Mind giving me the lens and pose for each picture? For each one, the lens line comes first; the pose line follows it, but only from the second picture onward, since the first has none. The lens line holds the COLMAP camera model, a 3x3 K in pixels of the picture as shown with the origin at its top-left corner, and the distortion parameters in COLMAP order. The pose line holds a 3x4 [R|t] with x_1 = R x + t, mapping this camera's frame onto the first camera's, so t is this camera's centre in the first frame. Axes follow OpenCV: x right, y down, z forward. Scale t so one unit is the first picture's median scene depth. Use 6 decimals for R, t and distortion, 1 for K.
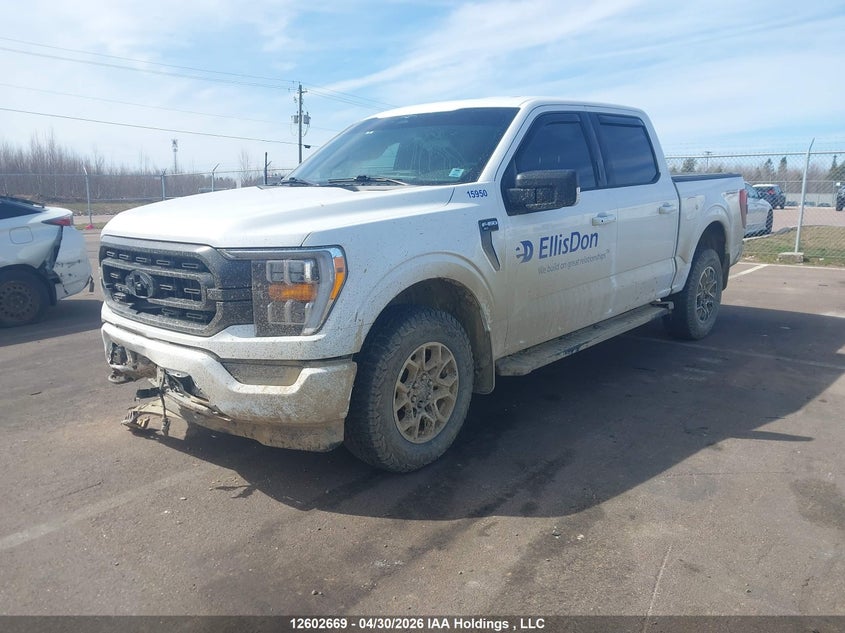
lens RADIAL K [[684.5, 0, 436.9], [0, 684.5, 317.0], [0, 0, 1]] dist [0.004952, 0.016840]
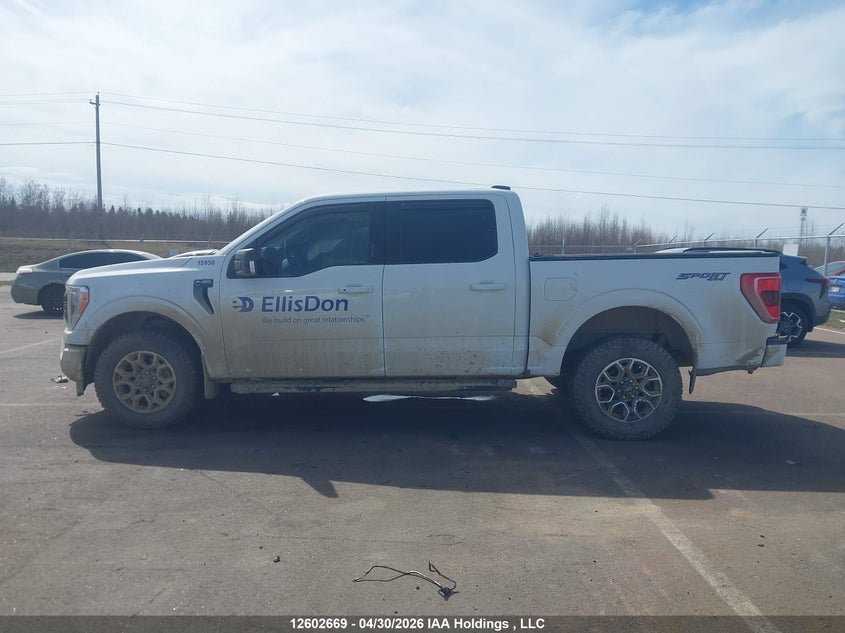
lens RADIAL K [[684.5, 0, 436.9], [0, 684.5, 317.0], [0, 0, 1]] dist [0.004952, 0.016840]
pose [[0.659913, 0.094352, -0.745394, 1.396851], [-0.166645, 0.985754, -0.022757, -0.101515], [0.732629, 0.139234, 0.666235, 0.345691]]
